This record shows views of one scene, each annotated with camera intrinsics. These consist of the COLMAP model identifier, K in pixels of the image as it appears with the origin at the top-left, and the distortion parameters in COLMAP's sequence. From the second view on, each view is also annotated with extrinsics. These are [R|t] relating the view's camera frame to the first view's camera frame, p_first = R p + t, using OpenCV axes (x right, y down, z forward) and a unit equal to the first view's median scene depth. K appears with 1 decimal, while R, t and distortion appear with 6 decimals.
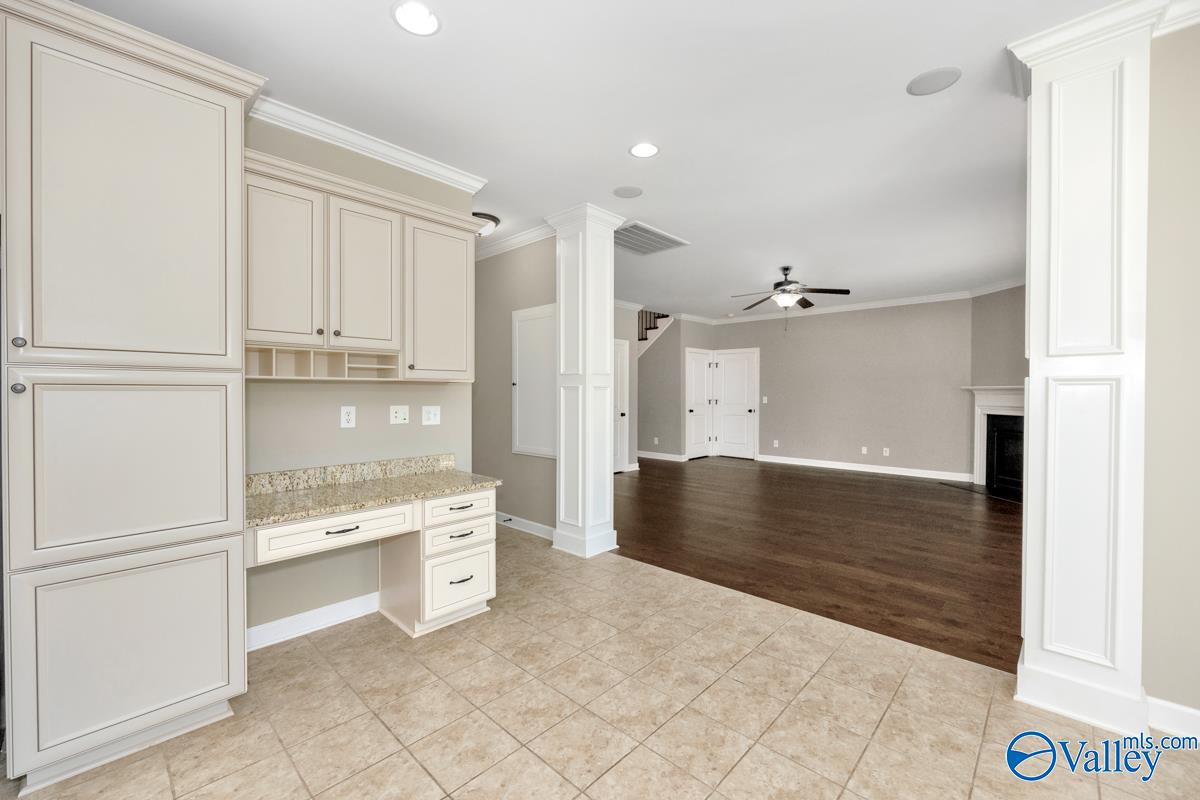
lens RADIAL K [[488.7, 0, 606.2], [0, 488.7, 396.6], [0, 0, 1]] dist [-0.006003, -0.000059]
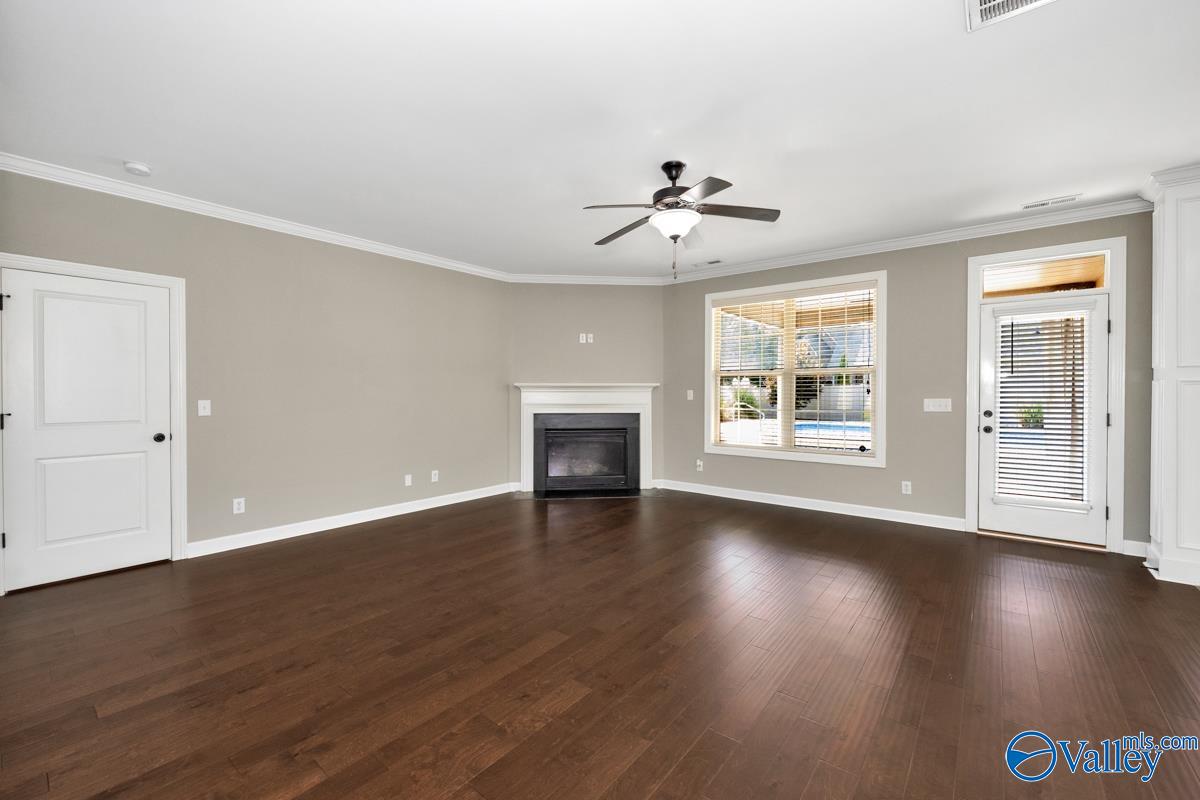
lens RADIAL K [[488.7, 0, 606.2], [0, 488.7, 396.6], [0, 0, 1]] dist [-0.006003, -0.000059]
pose [[-0.067934, -0.011794, 0.997620, -0.185264], [0.008967, 0.999883, 0.012432, -0.008119], [-0.997649, 0.009791, -0.067821, 1.117584]]
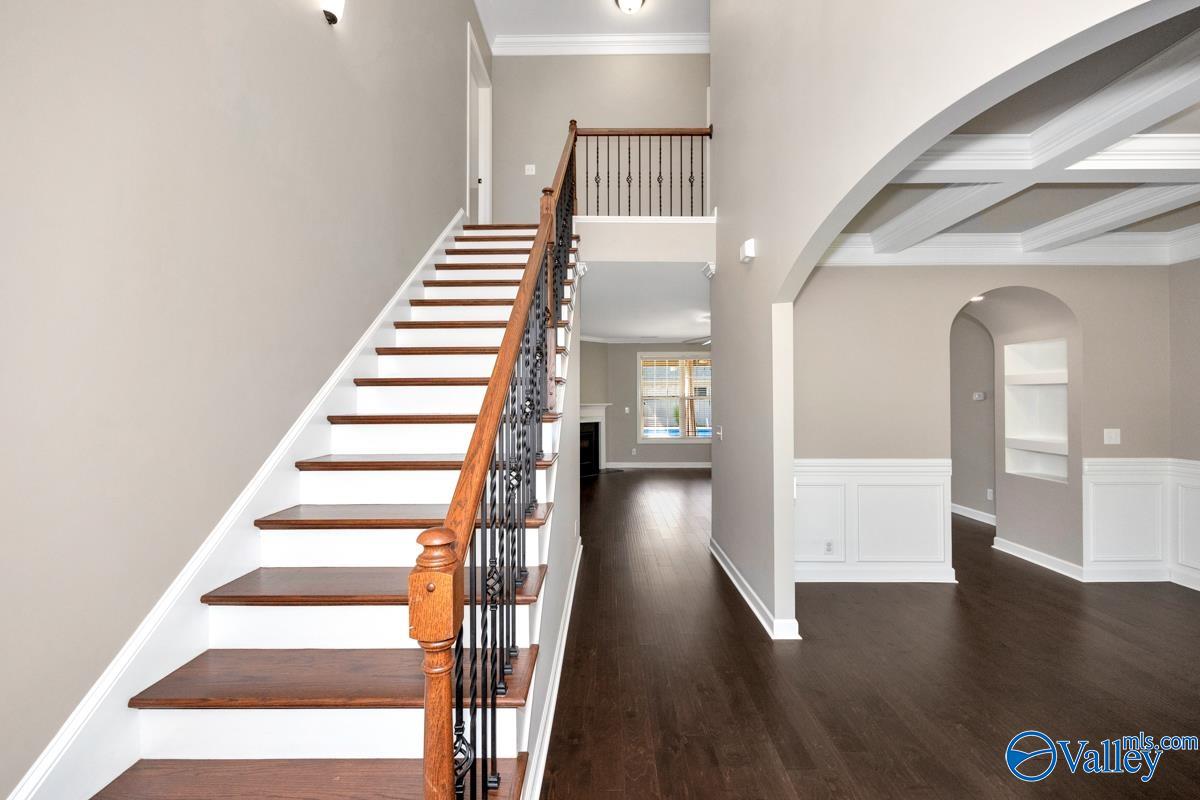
lens RADIAL K [[466.1, 0, 600.0], [0, 466.1, 400.0], [0, 0, 1]] dist [-0.000627, -0.010939]
pose [[-0.674623, 0.003965, 0.738151, -0.344568], [0.008294, 0.999963, 0.002209, -0.041473], [-0.738116, 0.007612, -0.674631, 2.141266]]
